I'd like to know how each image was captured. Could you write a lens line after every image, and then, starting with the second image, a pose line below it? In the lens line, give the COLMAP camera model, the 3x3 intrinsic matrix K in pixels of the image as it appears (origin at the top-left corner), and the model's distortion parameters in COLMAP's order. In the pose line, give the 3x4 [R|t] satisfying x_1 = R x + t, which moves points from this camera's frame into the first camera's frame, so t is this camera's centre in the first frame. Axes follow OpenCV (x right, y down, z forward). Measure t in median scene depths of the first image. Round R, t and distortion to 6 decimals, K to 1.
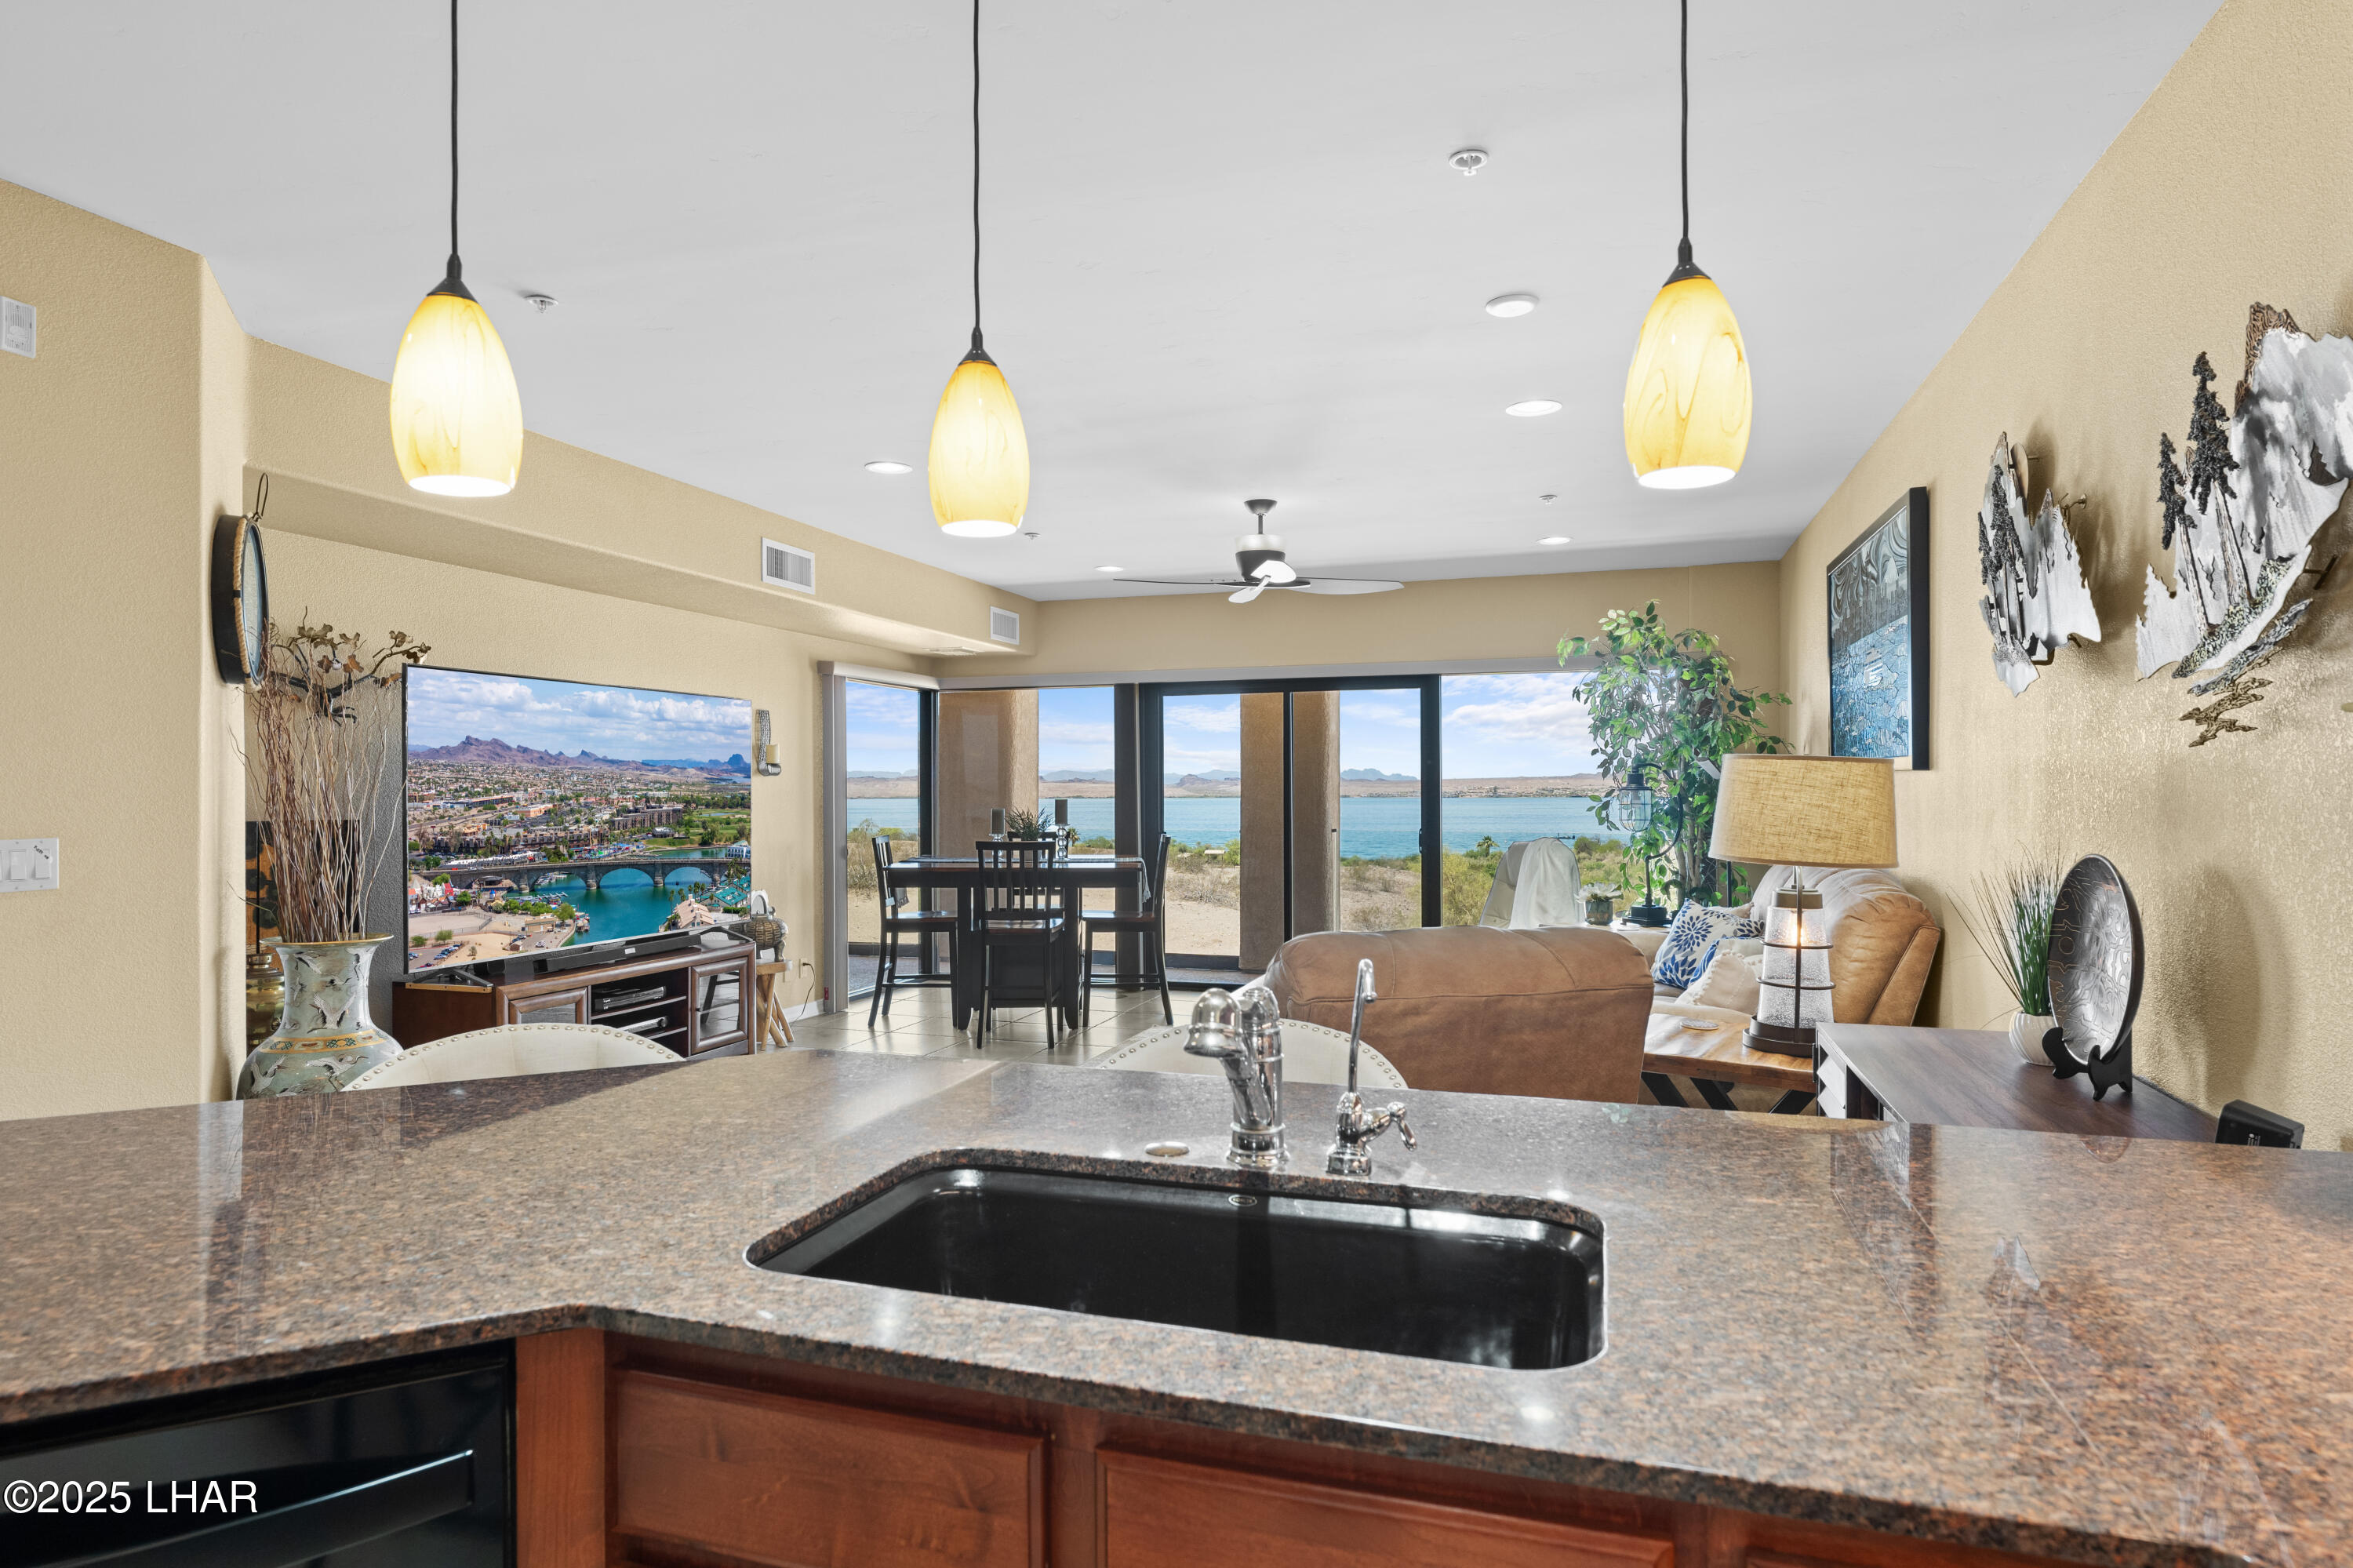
lens RADIAL K [[1330.2, 0, 1170.6], [0, 1330.2, 805.4], [0, 0, 1]] dist [-0.031492, 0.003246]
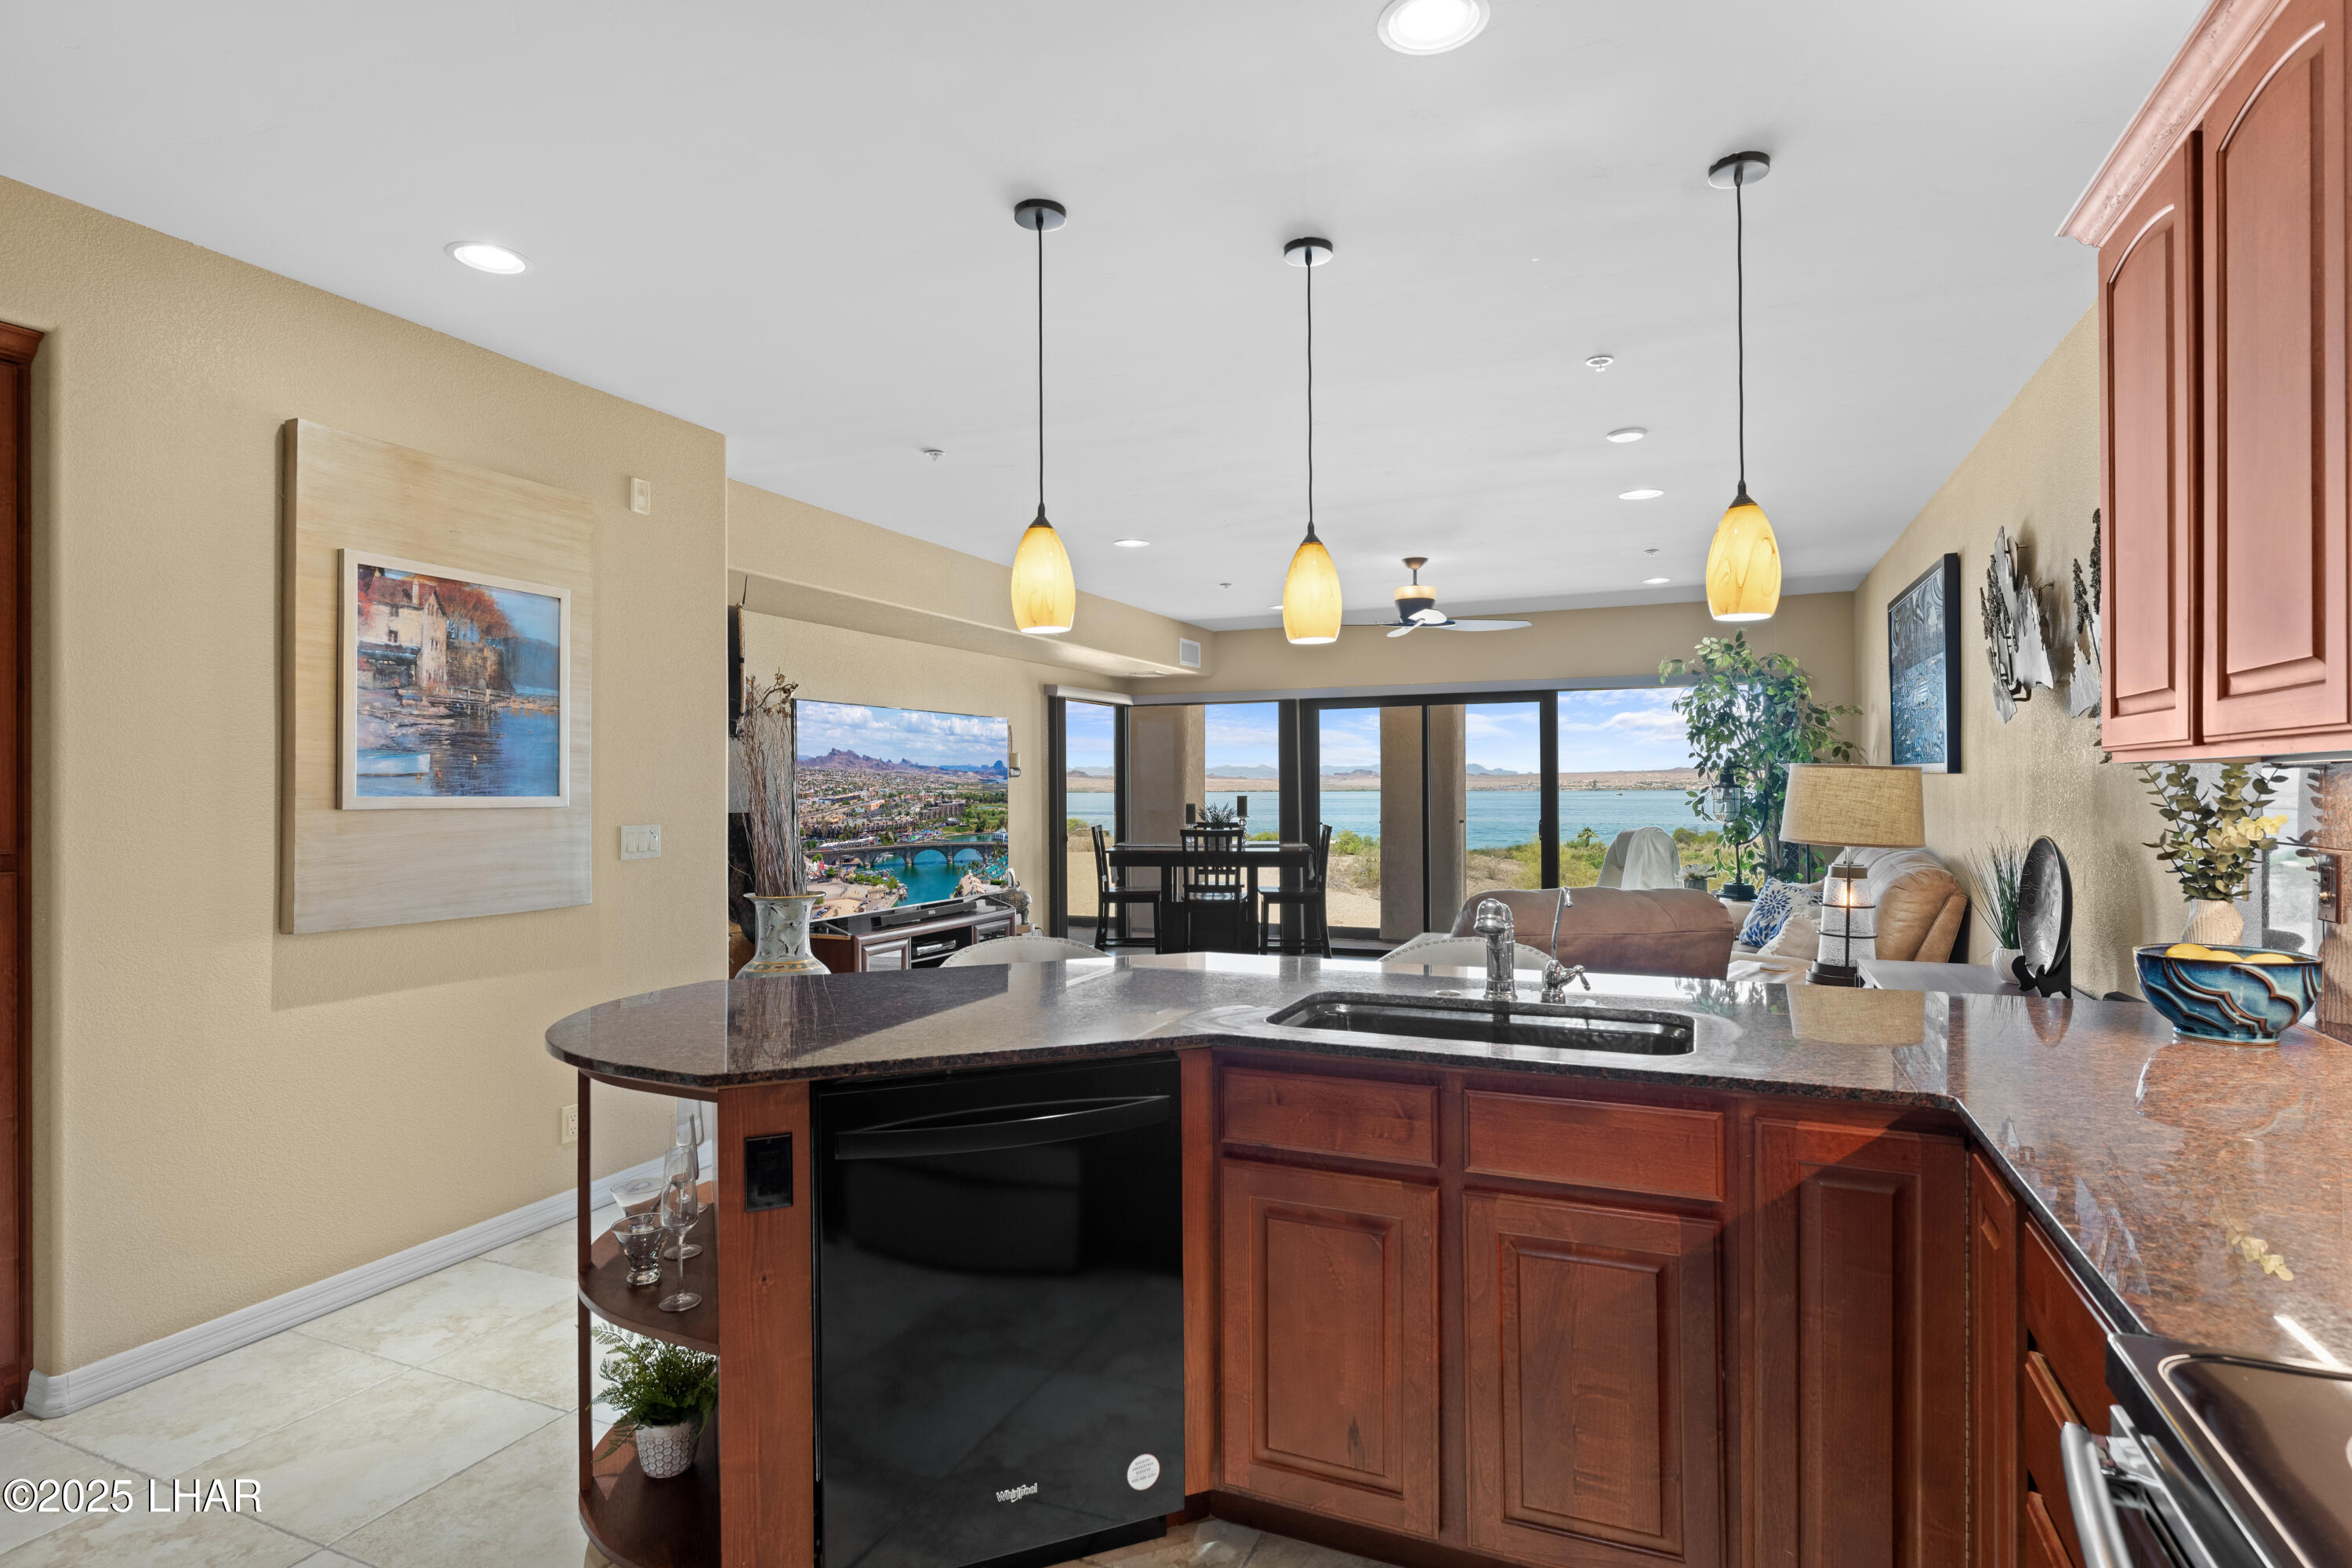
lens RADIAL K [[1281.6, 0, 1171.5], [0, 1281.6, 782.6], [0, 0, 1]] dist [0.000904, -0.002528]
pose [[0.997031, -0.001355, -0.076986, -0.075443], [0.000399, 0.999923, -0.012431, -0.002186], [0.076997, 0.012364, 0.996955, -0.242398]]
